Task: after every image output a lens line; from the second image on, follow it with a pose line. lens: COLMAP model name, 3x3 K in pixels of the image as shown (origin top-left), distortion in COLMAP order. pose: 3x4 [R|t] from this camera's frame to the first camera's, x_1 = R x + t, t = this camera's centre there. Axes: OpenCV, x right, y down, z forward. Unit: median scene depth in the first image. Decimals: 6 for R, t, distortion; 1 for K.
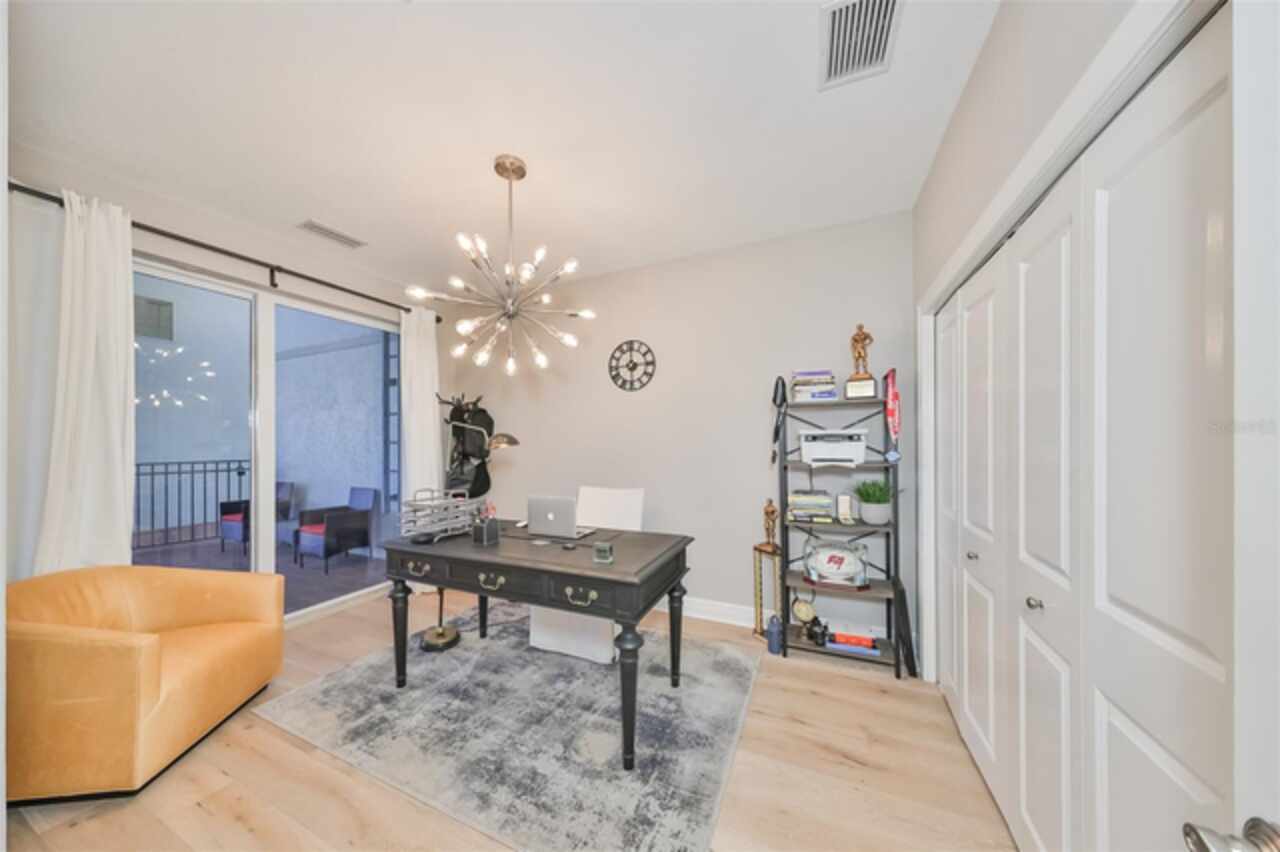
lens RADIAL K [[399.7, 0, 637.6], [0, 399.7, 437.0], [0, 0, 1]] dist [0.001367, 0.000001]
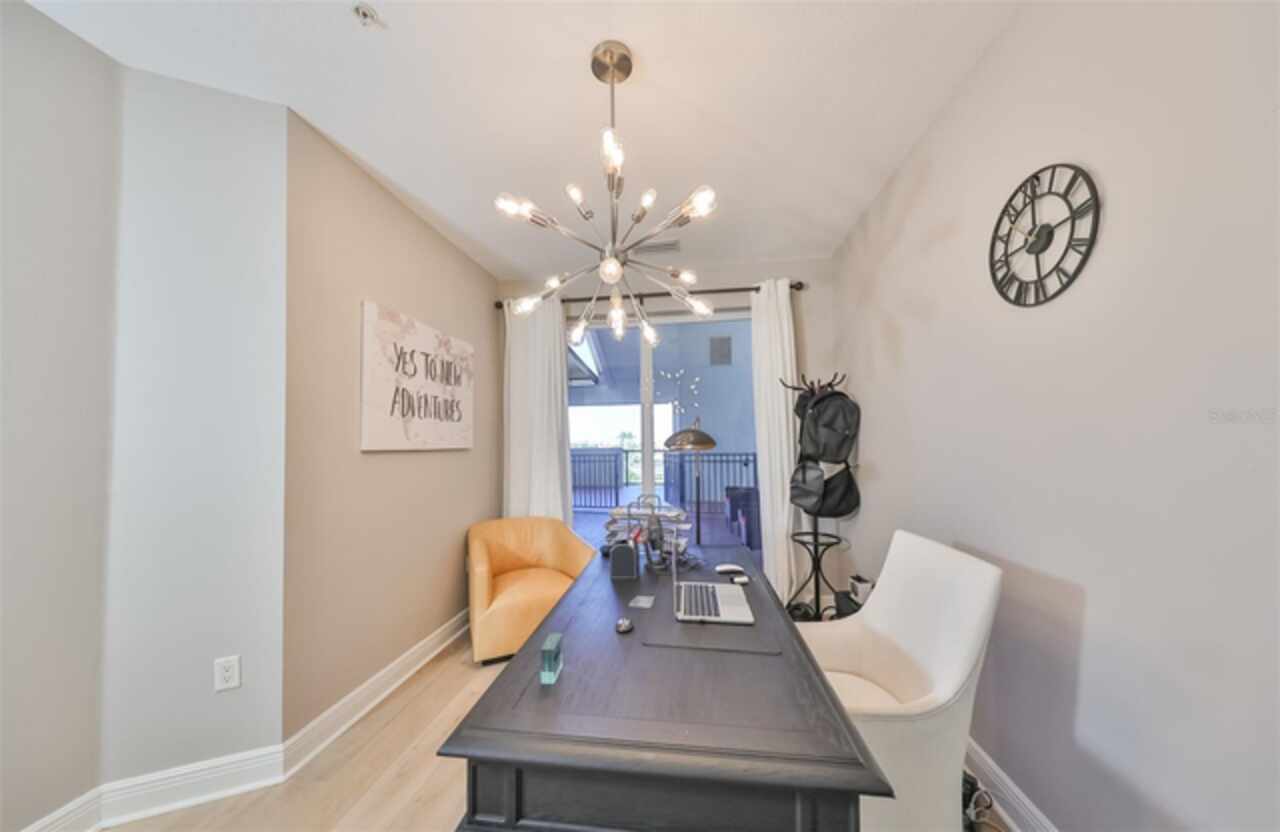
lens RADIAL K [[428.7, 0, 635.0], [0, 428.7, 422.3], [0, 0, 1]] dist [0.000026, -0.000008]
pose [[0.278436, -0.037413, -0.959726, 0.261547], [0.017966, 0.999269, -0.033743, 0.002545], [0.960287, -0.007847, 0.278905, 0.512851]]
